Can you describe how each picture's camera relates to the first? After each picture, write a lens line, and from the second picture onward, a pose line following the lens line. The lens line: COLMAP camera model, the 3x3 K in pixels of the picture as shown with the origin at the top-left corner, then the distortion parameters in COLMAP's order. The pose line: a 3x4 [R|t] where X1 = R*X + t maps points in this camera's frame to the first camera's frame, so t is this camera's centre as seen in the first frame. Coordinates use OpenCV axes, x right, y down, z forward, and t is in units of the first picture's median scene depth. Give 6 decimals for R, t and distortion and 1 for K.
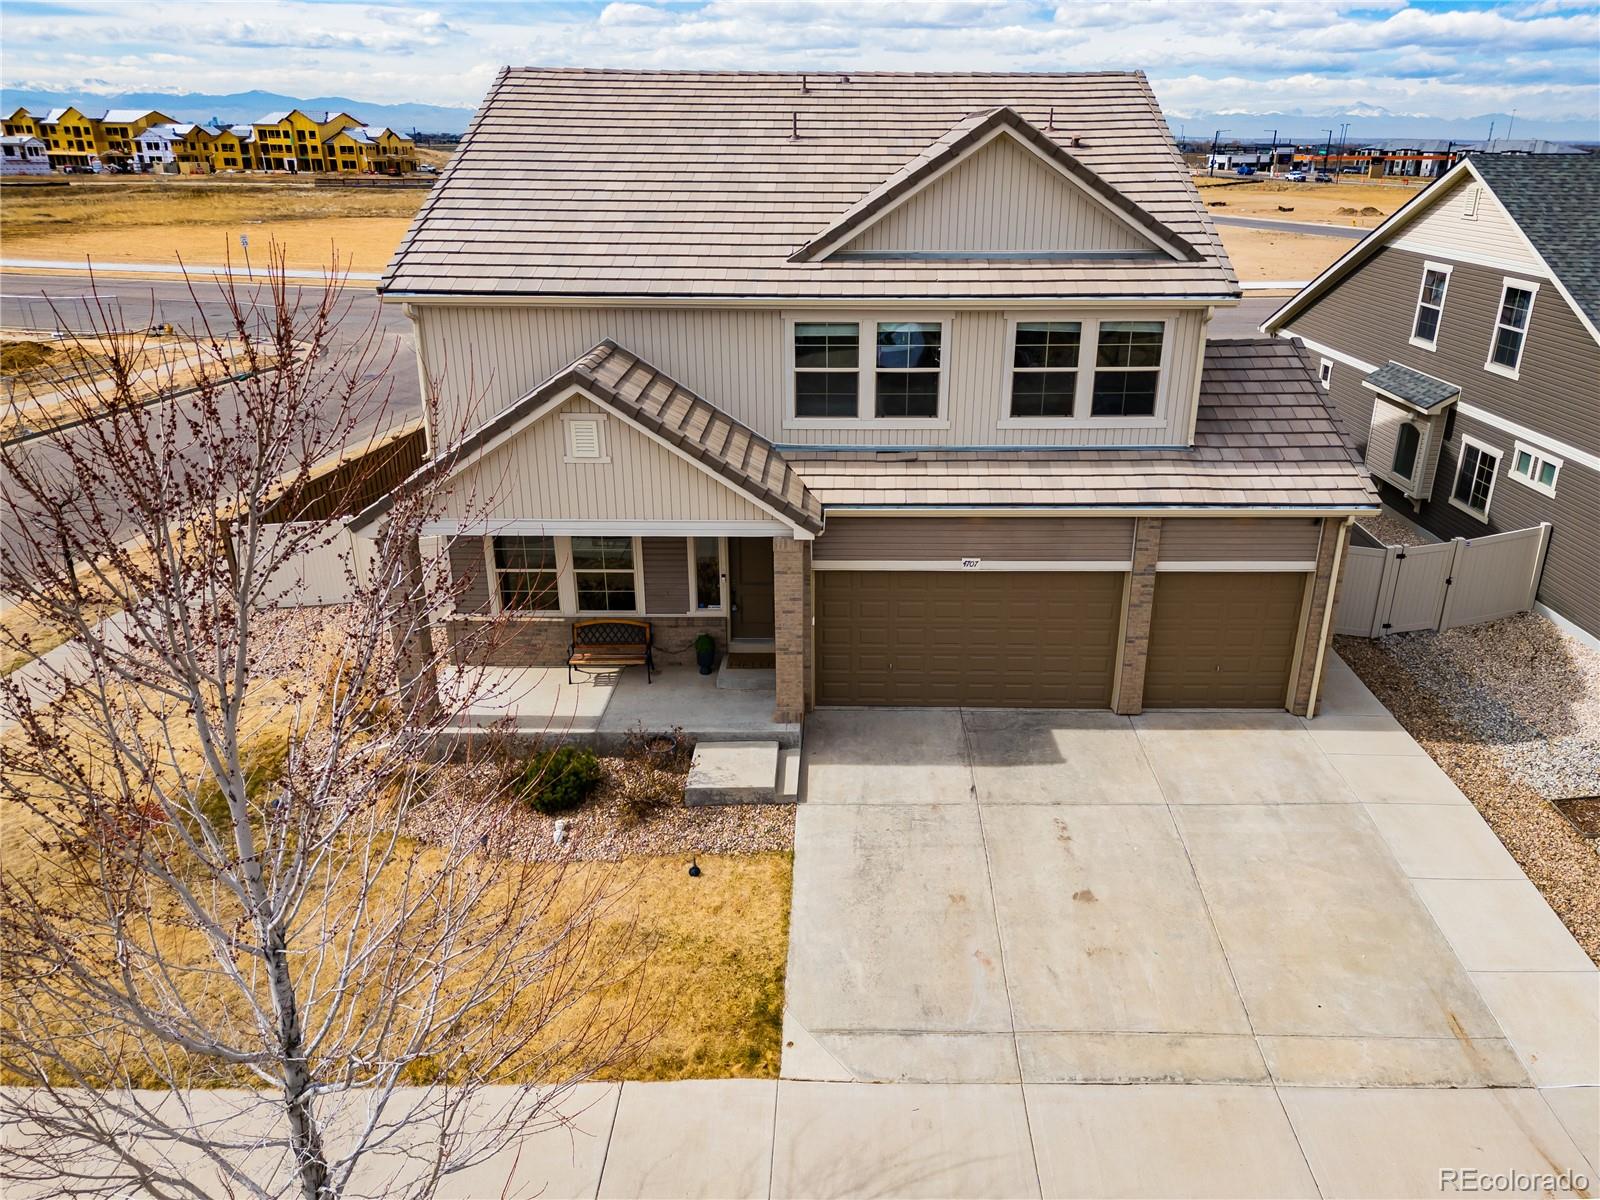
lens RADIAL K [[1104.0, 0, 847.4], [0, 1104.0, 571.8], [0, 0, 1]] dist [0.003210, -0.000852]
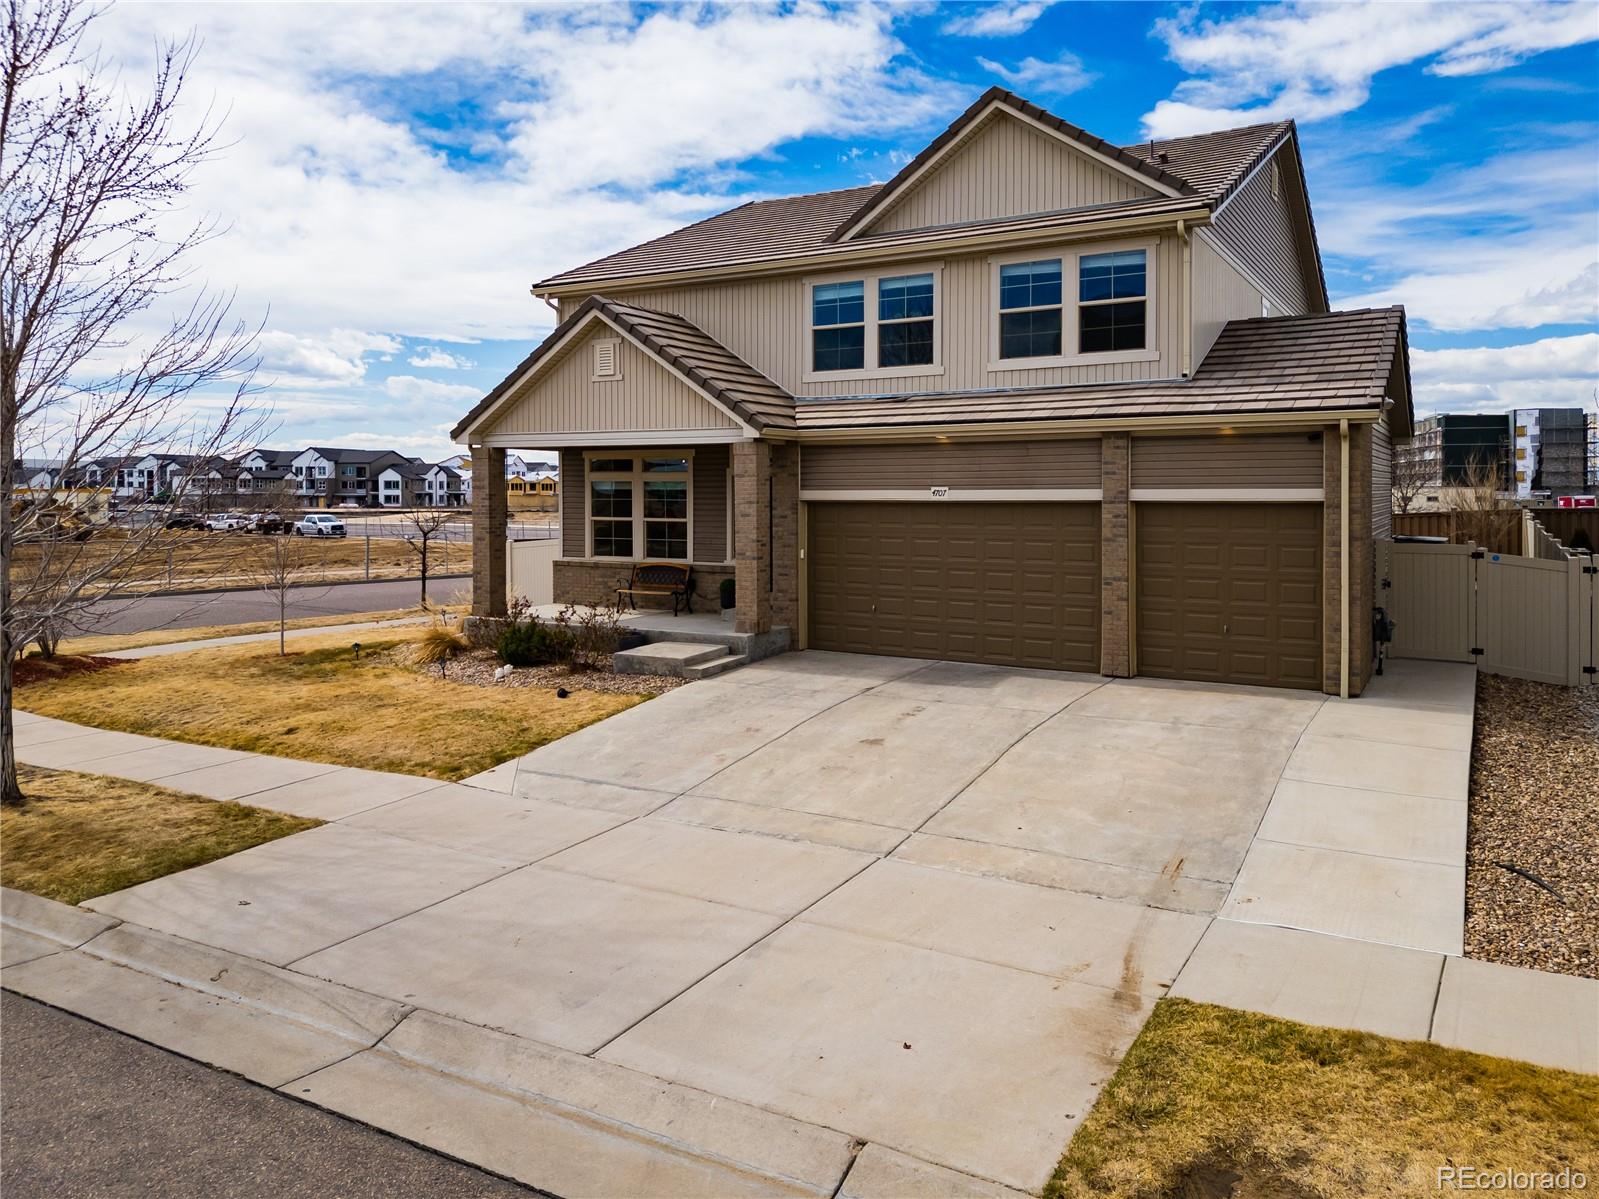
lens RADIAL K [[1101.5, 0, 805.6], [0, 1101.5, 491.9], [0, 0, 1]] dist [-0.003950, 0.000050]
pose [[0.868034, -0.003862, -0.496489, 0.491966], [-0.170902, 0.936540, -0.306082, 0.310272], [0.466164, 0.350541, 0.812288, 0.146837]]
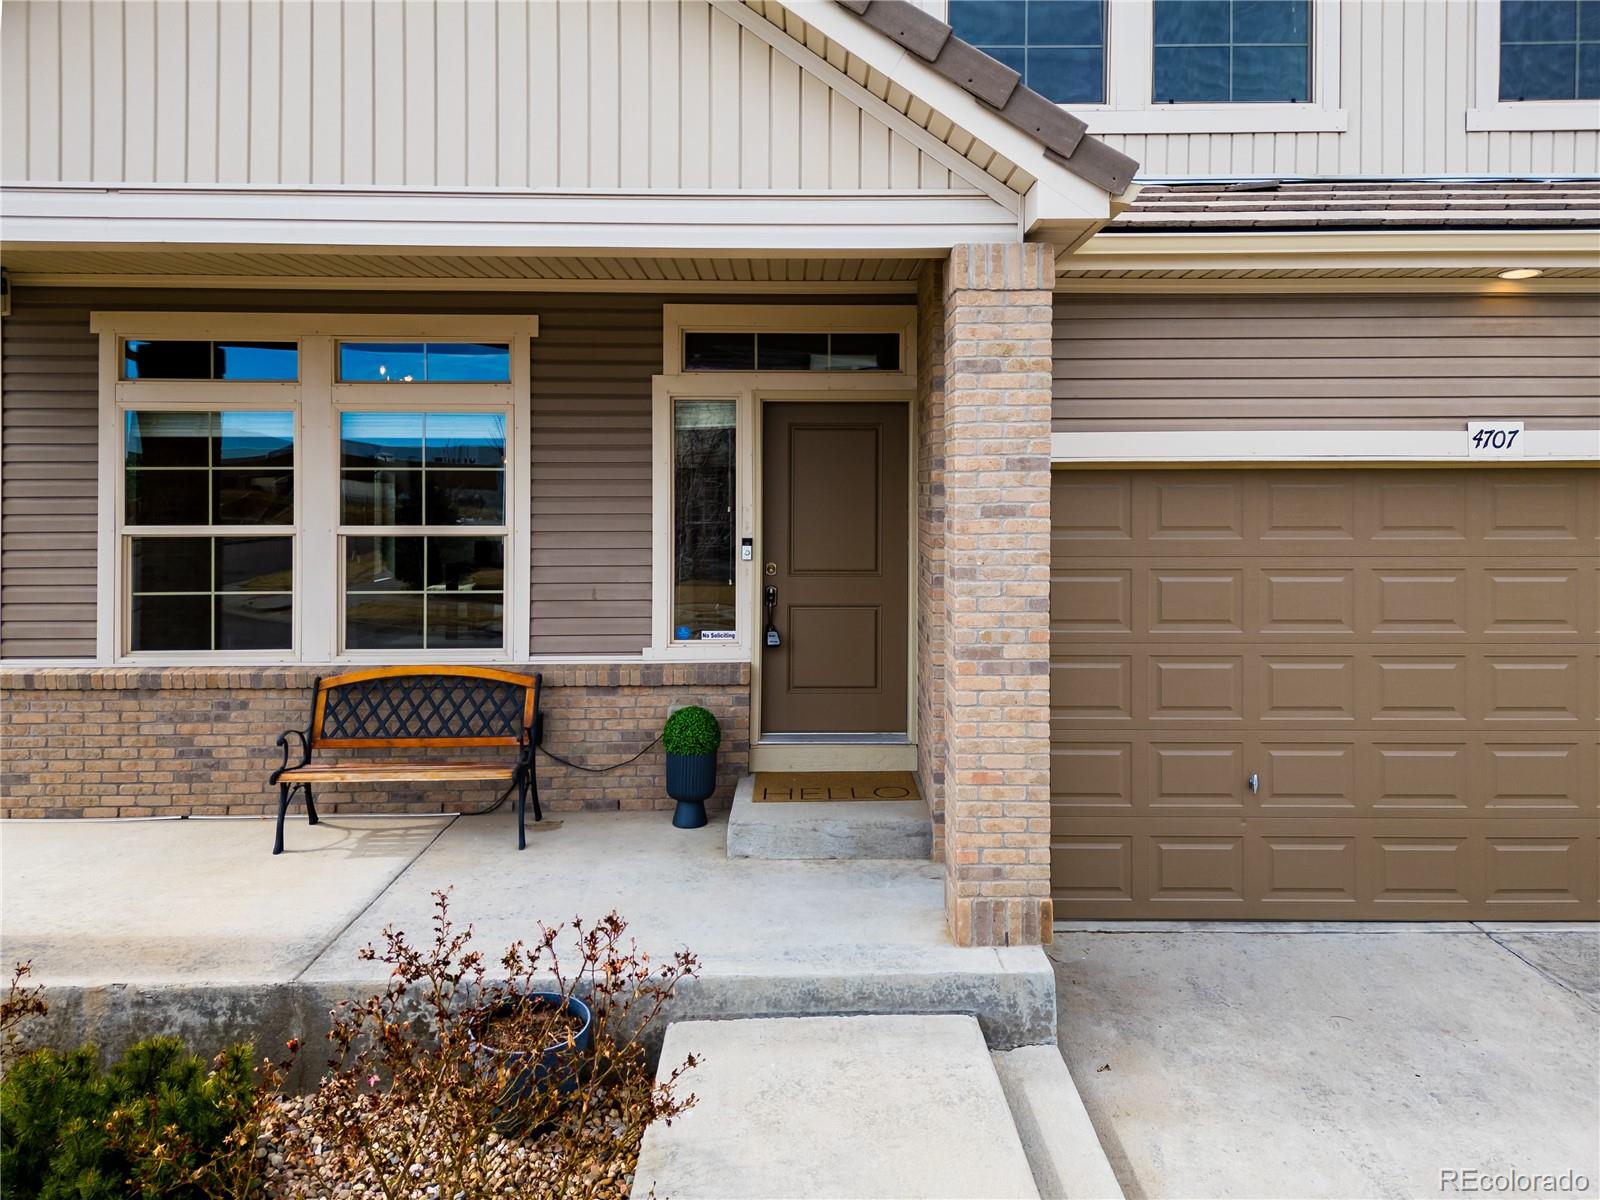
lens RADIAL K [[1157.8, 0, 800.3], [0, 1157.8, 460.8], [0, 0, 1]] dist [0.027174, -0.001433]
pose [[0.999971, -0.005459, 0.005279, -0.102137], [0.007032, 0.928190, -0.372040, 0.129489], [-0.002869, 0.372067, 0.928202, 0.667058]]
